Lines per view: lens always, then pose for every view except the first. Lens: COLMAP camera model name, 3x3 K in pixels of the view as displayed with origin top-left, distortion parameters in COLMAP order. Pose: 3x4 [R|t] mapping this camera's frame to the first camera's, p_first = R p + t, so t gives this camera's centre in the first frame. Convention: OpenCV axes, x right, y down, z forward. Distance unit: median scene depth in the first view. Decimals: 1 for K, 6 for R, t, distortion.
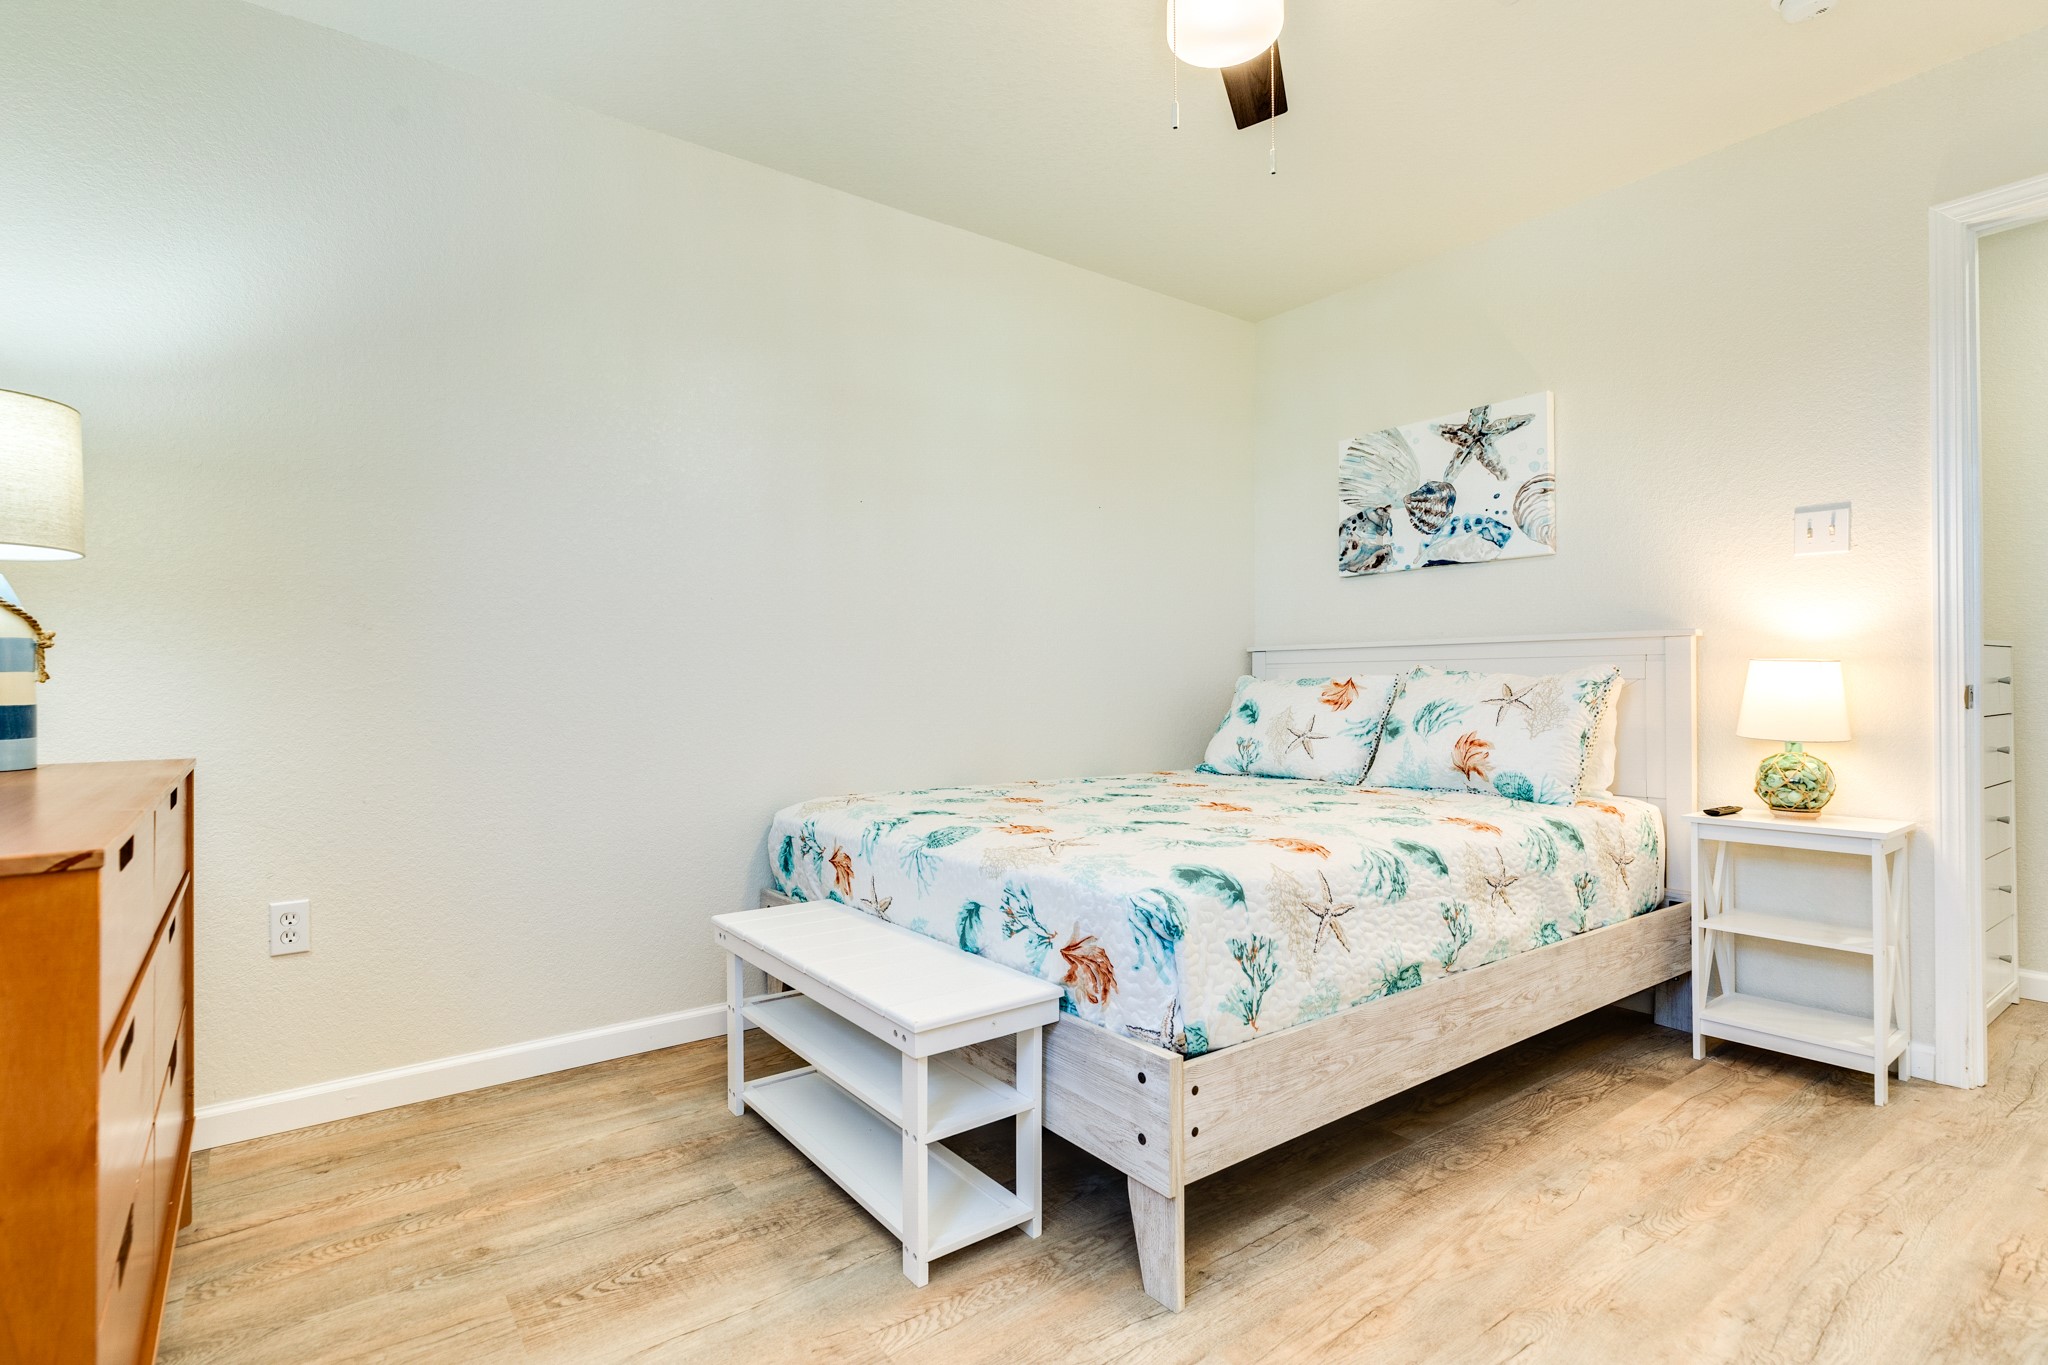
lens RADIAL K [[969.1, 0, 1024.0], [0, 969.1, 682.5], [0, 0, 1]] dist [-0.000942, -0.000161]
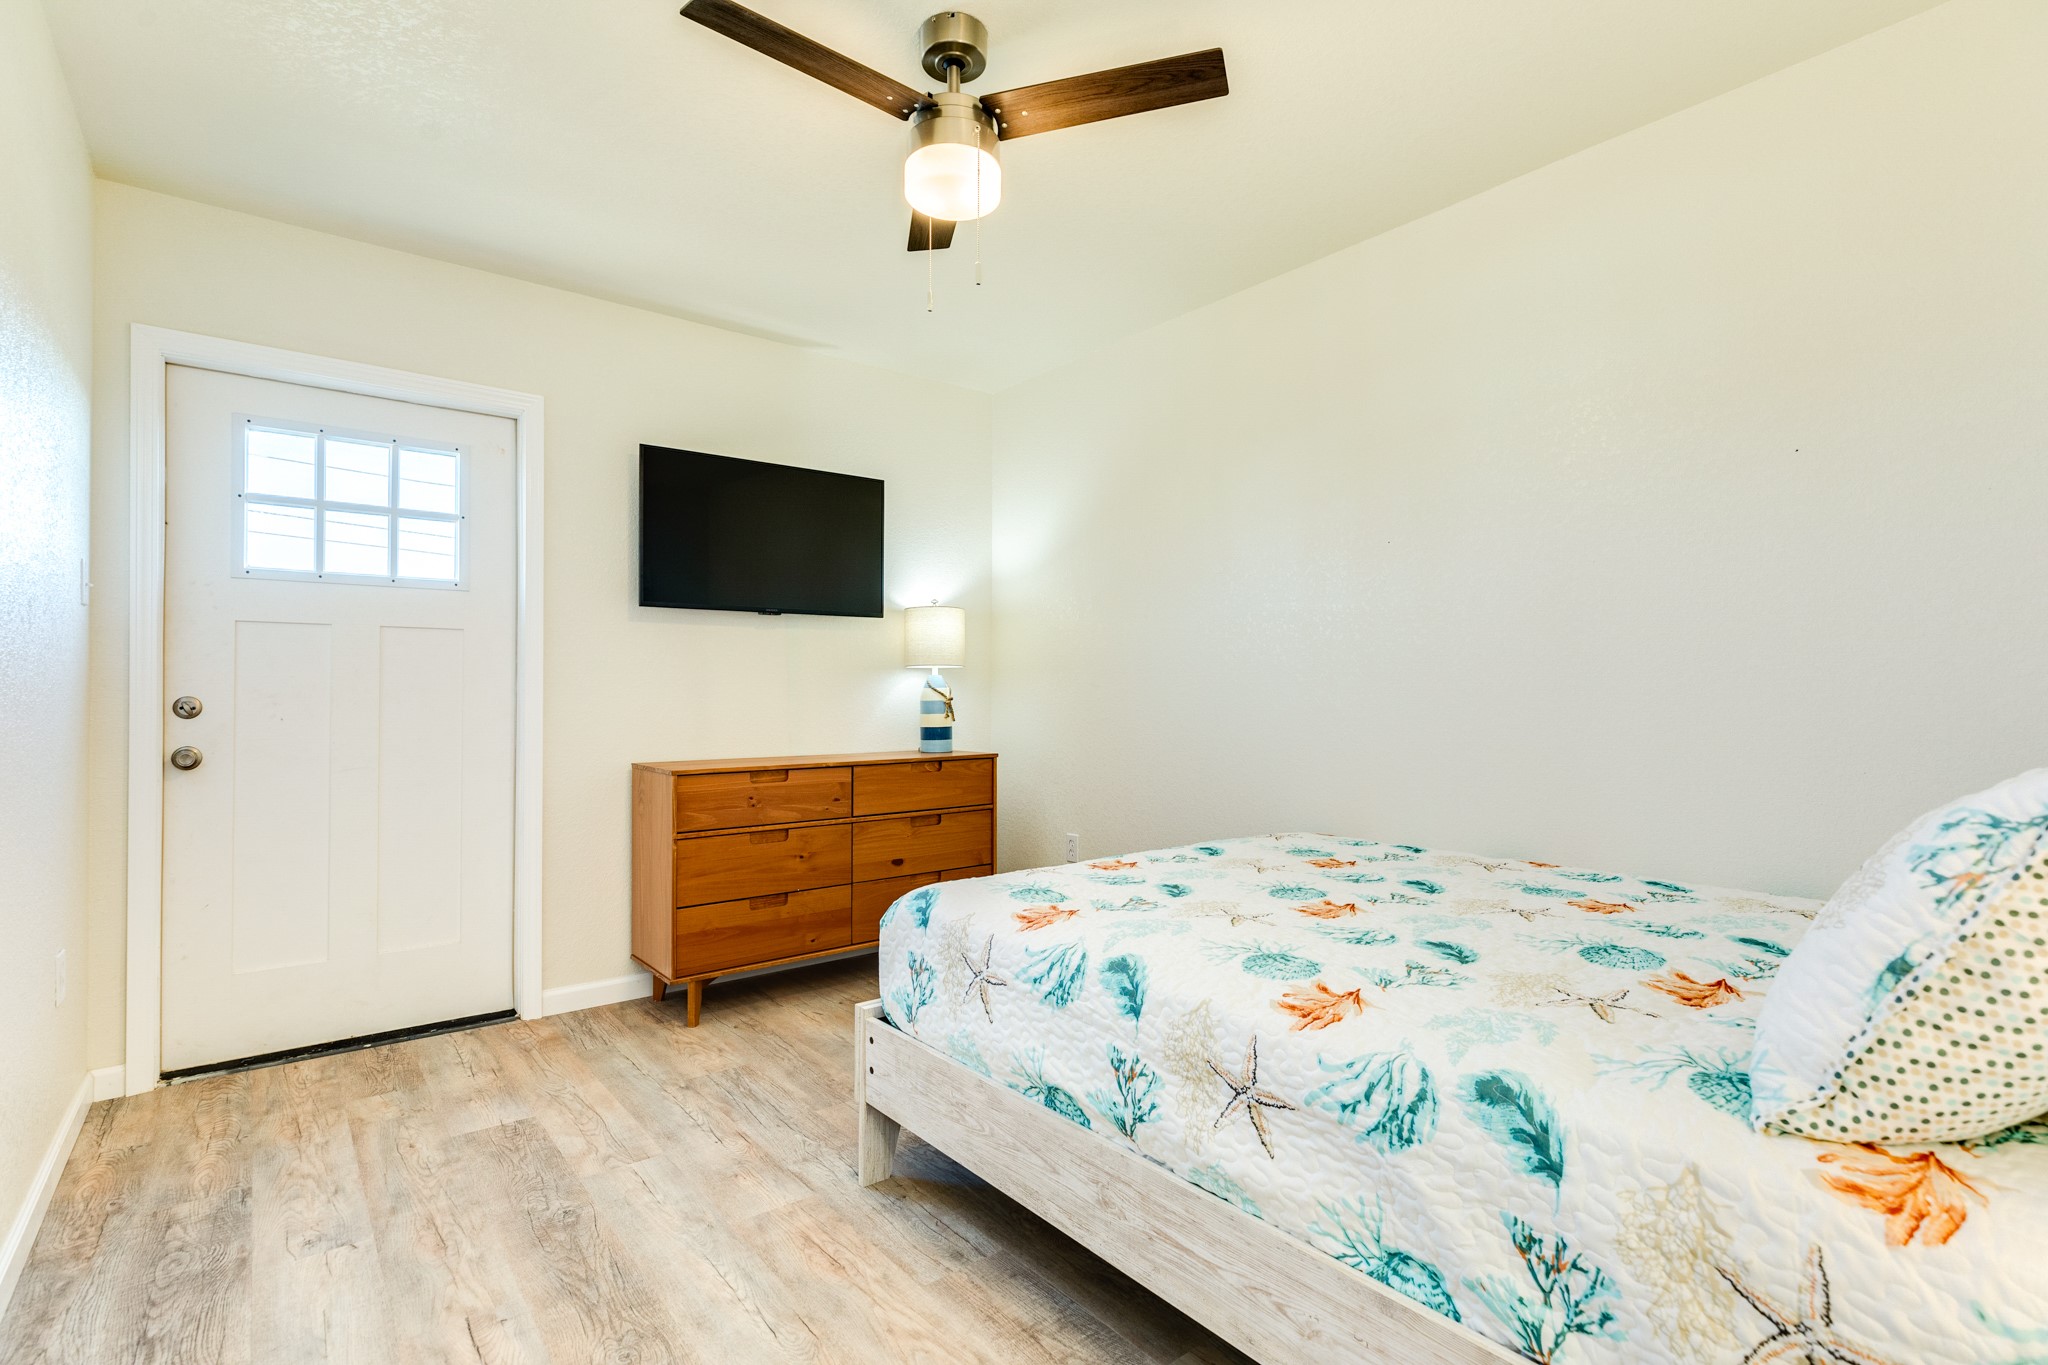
lens RADIAL K [[969.1, 0, 1024.0], [0, 969.1, 682.5], [0, 0, 1]] dist [-0.000942, -0.000161]
pose [[0.041204, -0.005262, -0.999137, 1.345777], [0.008615, 0.999951, -0.004911, -0.069854], [0.999114, -0.008406, 0.041247, 0.997828]]
